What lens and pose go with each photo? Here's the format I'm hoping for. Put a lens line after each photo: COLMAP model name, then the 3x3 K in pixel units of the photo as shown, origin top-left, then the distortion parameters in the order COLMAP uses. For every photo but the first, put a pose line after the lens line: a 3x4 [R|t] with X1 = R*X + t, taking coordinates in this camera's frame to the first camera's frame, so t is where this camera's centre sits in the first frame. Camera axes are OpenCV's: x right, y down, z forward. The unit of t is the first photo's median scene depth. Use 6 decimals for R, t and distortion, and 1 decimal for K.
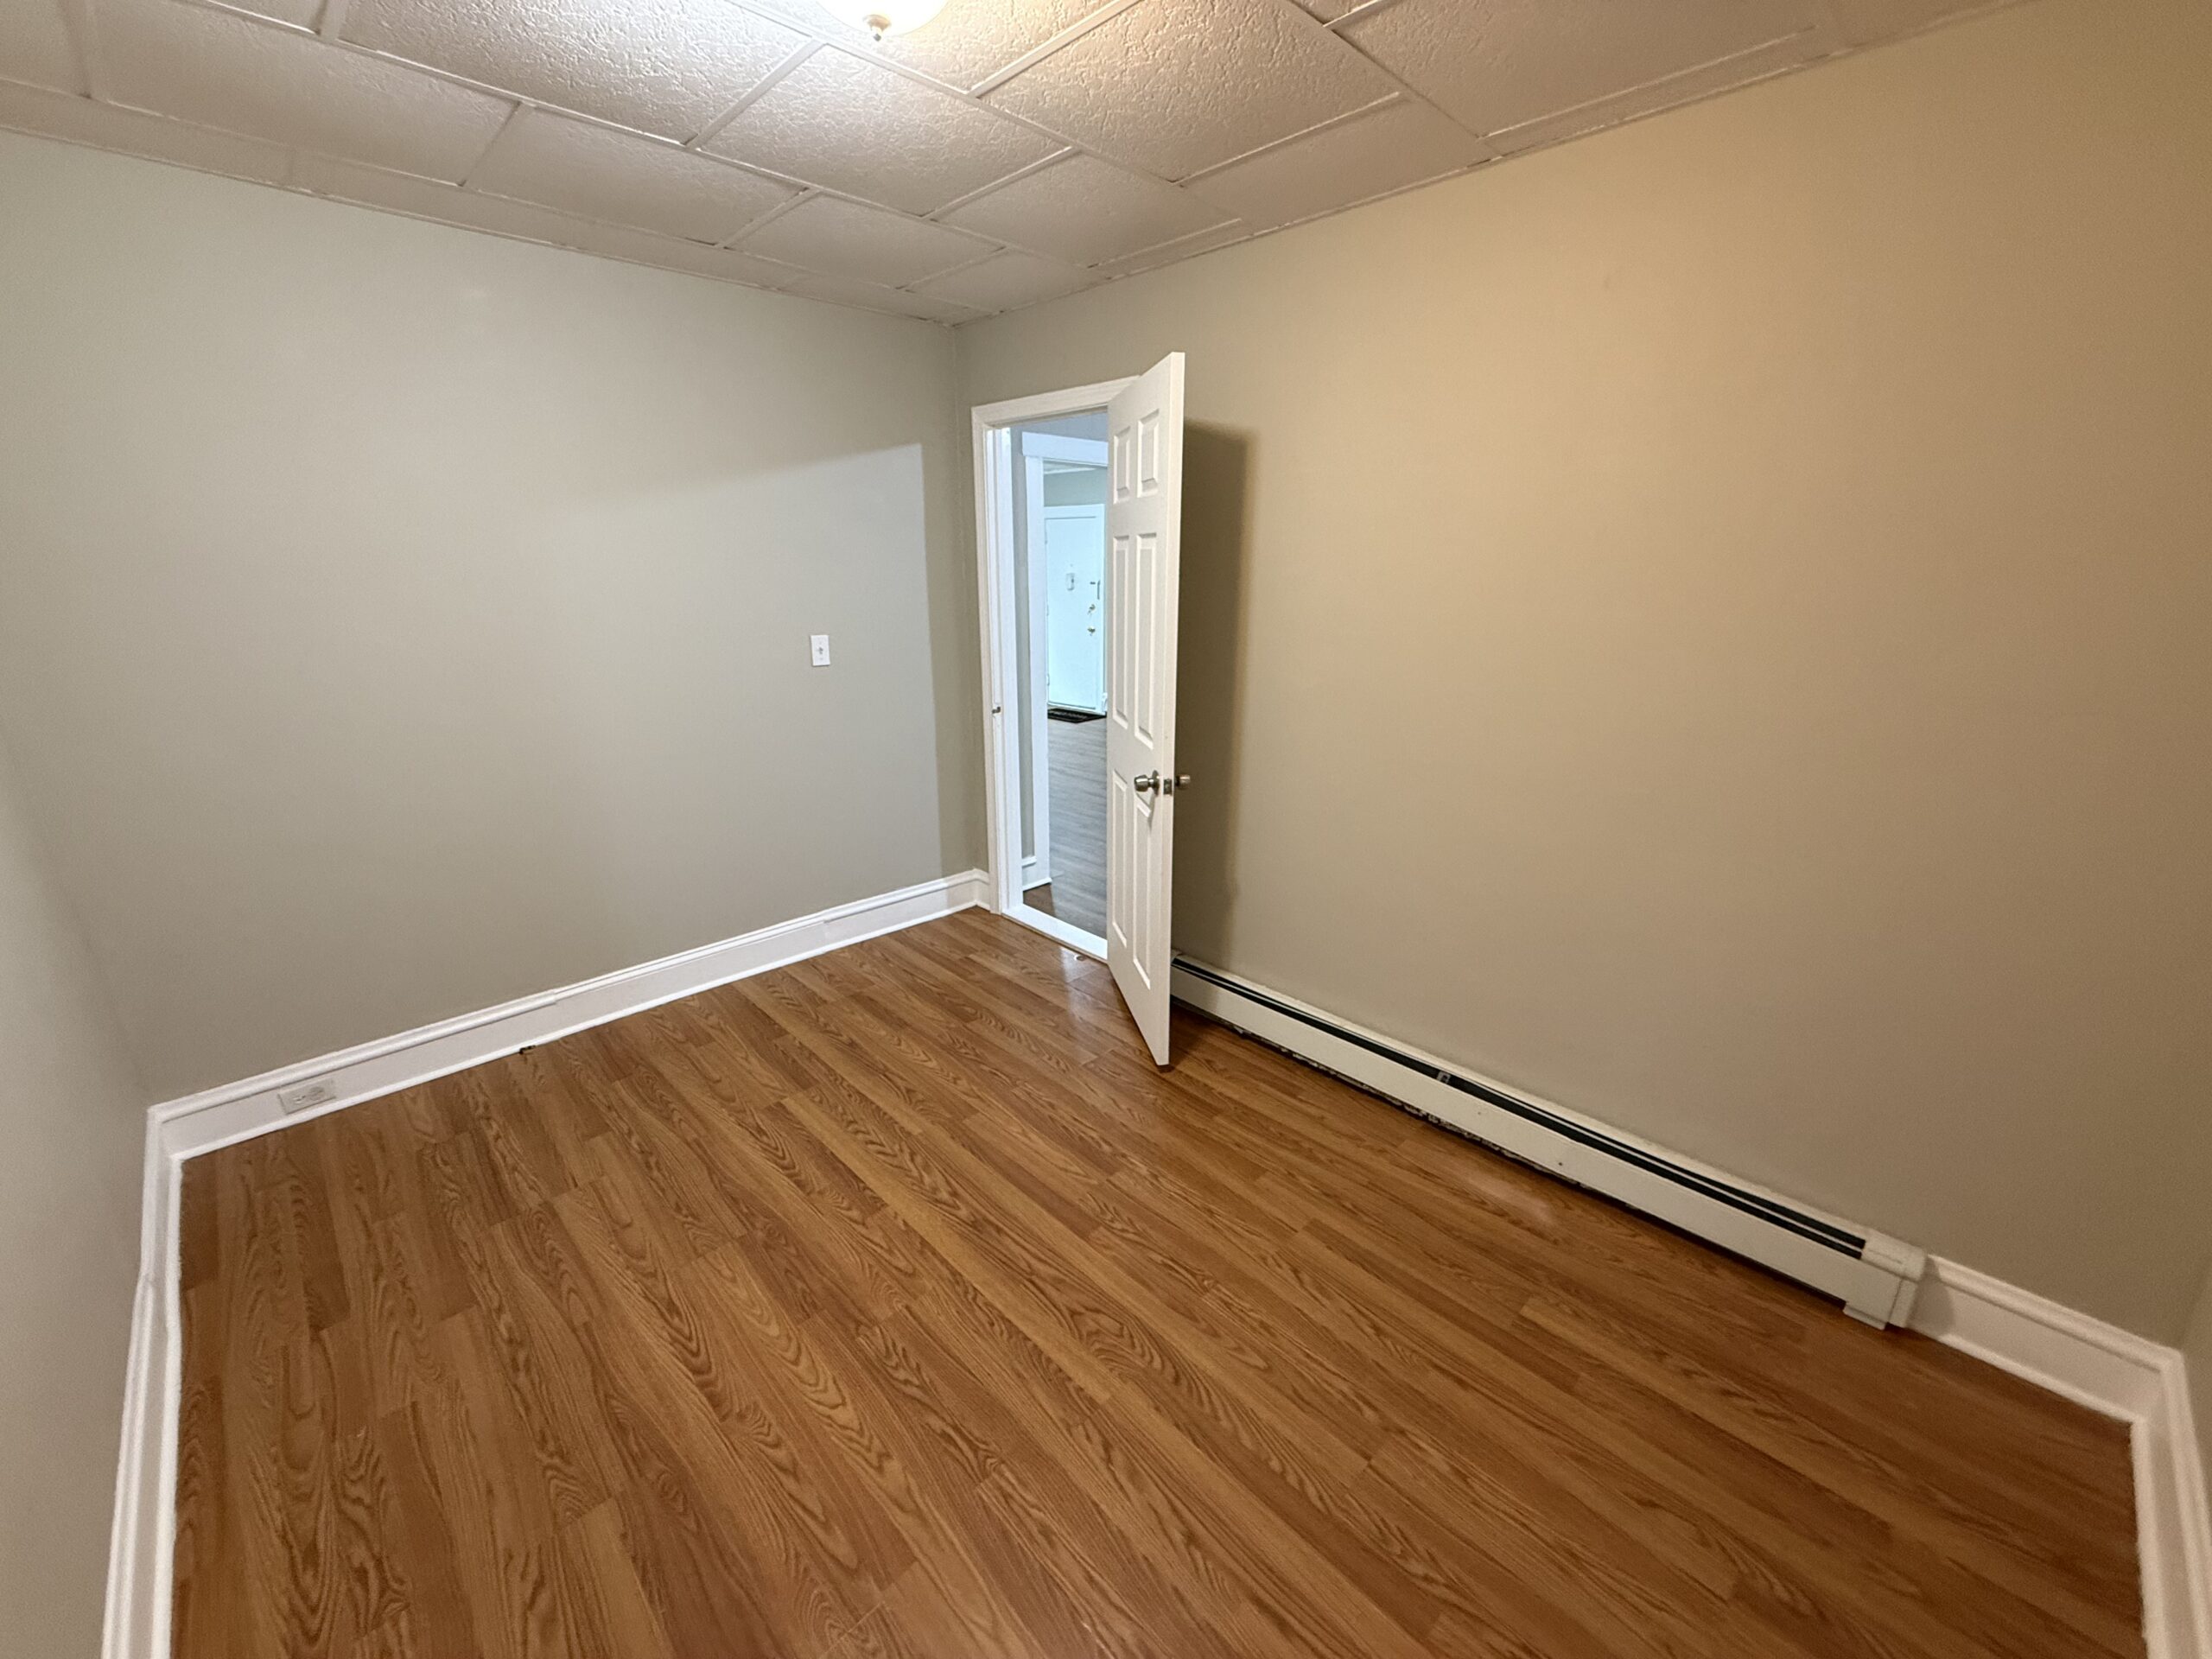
lens RADIAL K [[878.4, 0, 1106.6], [0, 878.4, 829.7], [0, 0, 1]] dist [-0.001122, 0.000137]
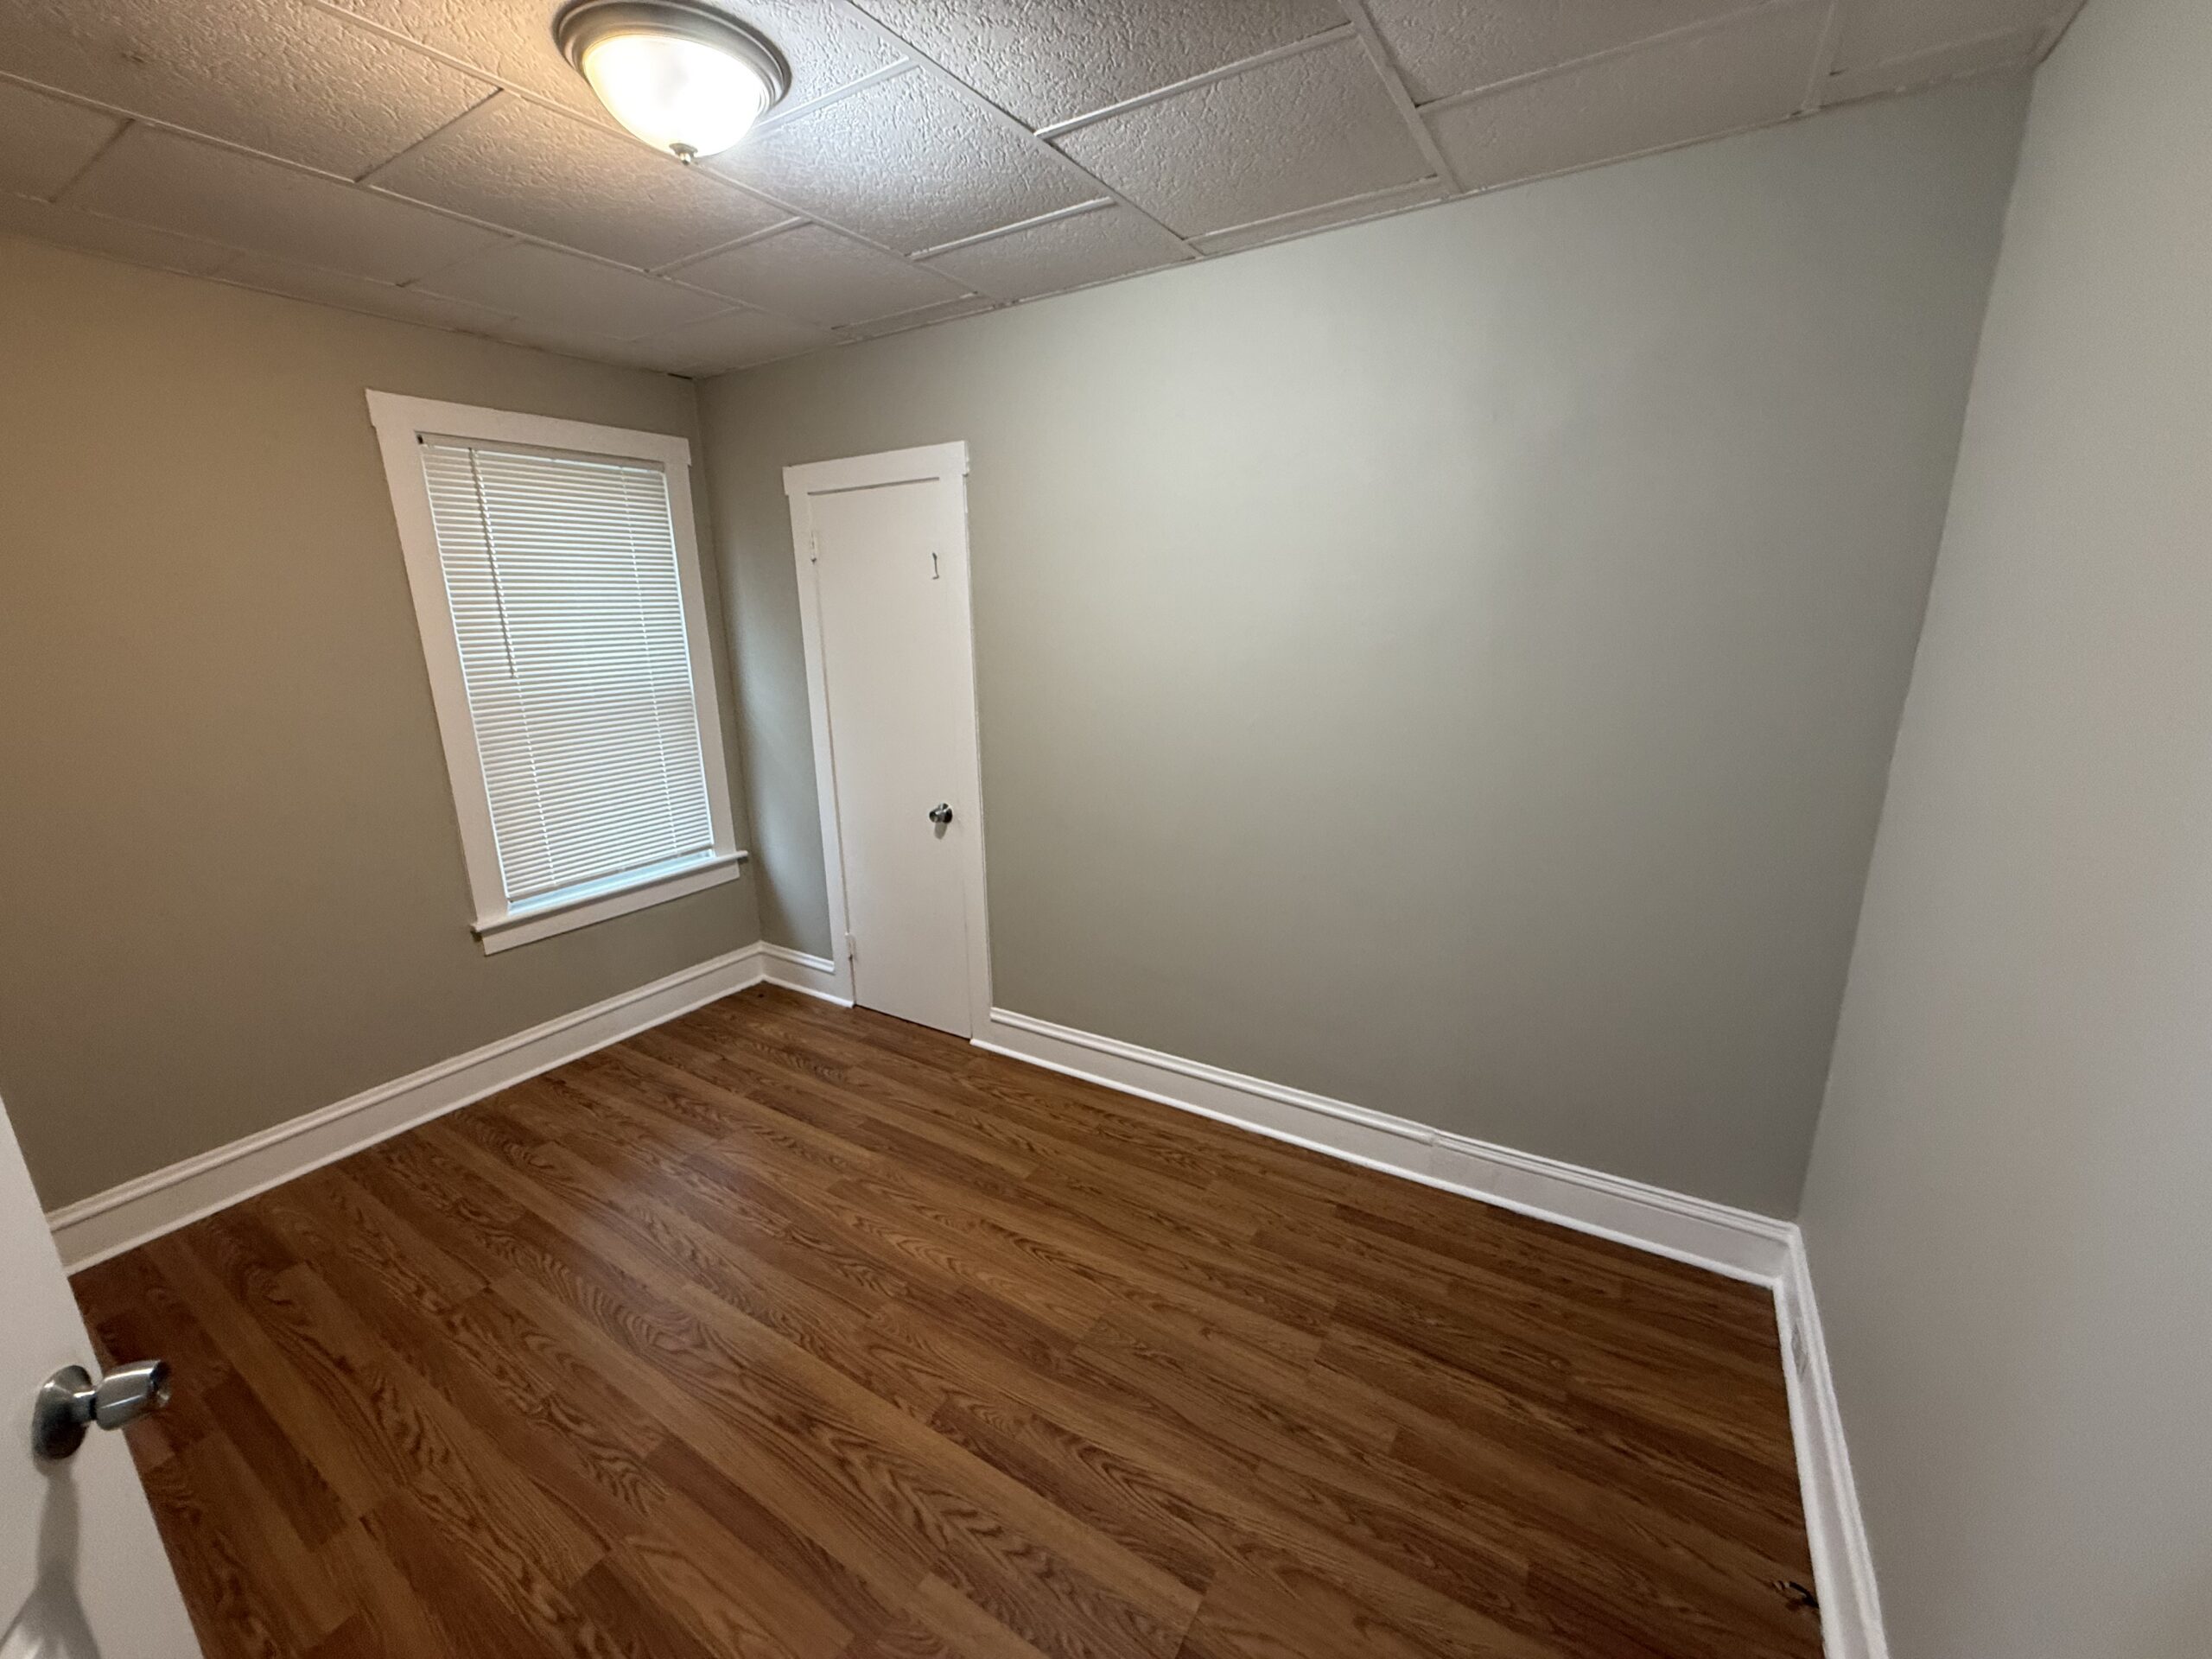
lens RADIAL K [[878.4, 0, 1106.7], [0, 878.4, 828.7], [0, 0, 1]] dist [-0.001122, 0.000137]
pose [[-0.970626, 0.075520, -0.228434, -0.281729], [-0.054502, 0.855759, 0.514496, -0.479117], [0.234339, 0.511833, -0.826506, 1.500998]]
